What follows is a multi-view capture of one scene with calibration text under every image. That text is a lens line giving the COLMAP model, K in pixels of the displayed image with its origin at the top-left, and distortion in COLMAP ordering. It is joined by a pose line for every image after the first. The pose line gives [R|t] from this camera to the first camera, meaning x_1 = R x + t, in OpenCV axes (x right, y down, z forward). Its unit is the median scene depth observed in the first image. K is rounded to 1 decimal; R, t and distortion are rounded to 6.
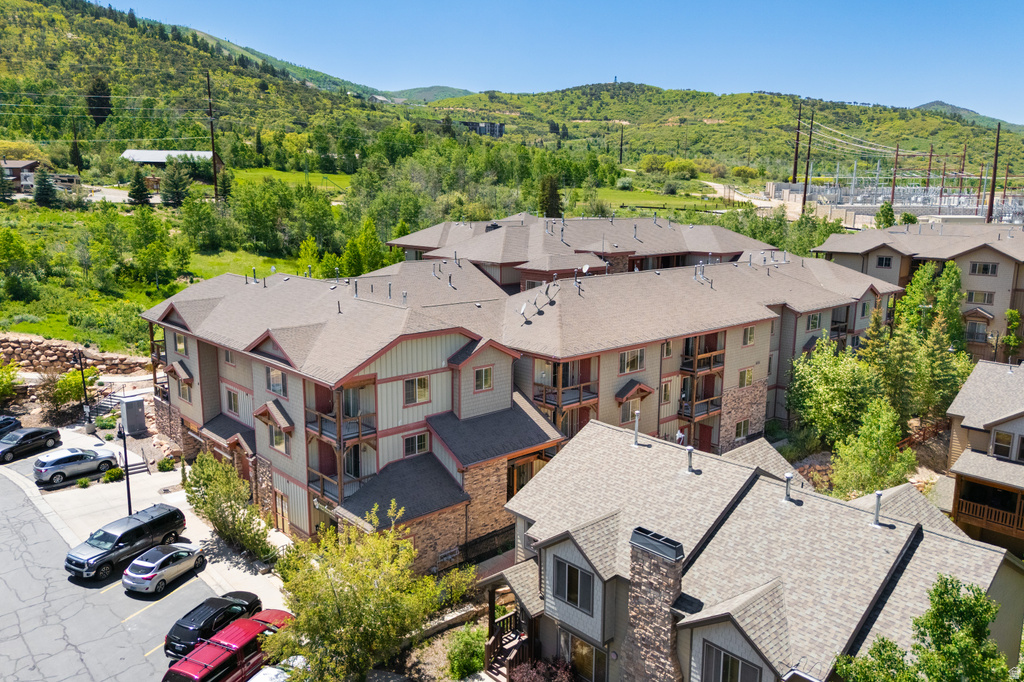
lens RADIAL K [[756.0, 0, 511.6], [0, 756.0, 339.3], [0, 0, 1]] dist [0.024871, -0.025652]
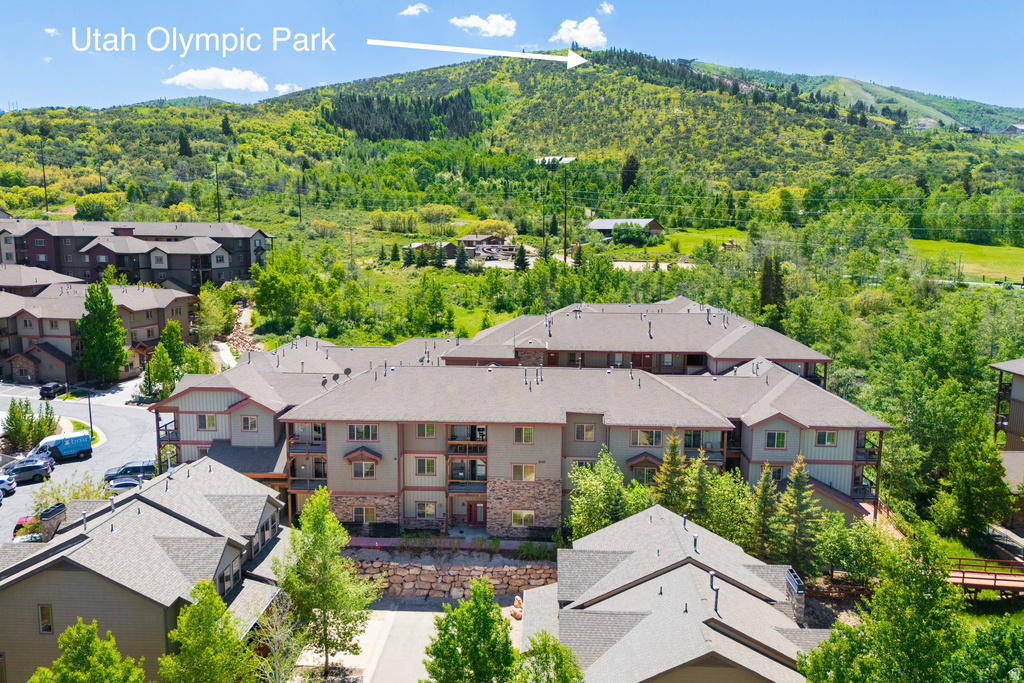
lens RADIAL K [[756.0, 0, 509.4], [0, 756.0, 341.7], [0, 0, 1]] dist [0.024871, -0.025652]
pose [[0.699801, 0.092811, -0.708283, 1.111270], [-0.127978, 0.991771, 0.003513, -0.146784], [0.702781, 0.088186, 0.705920, 0.194498]]
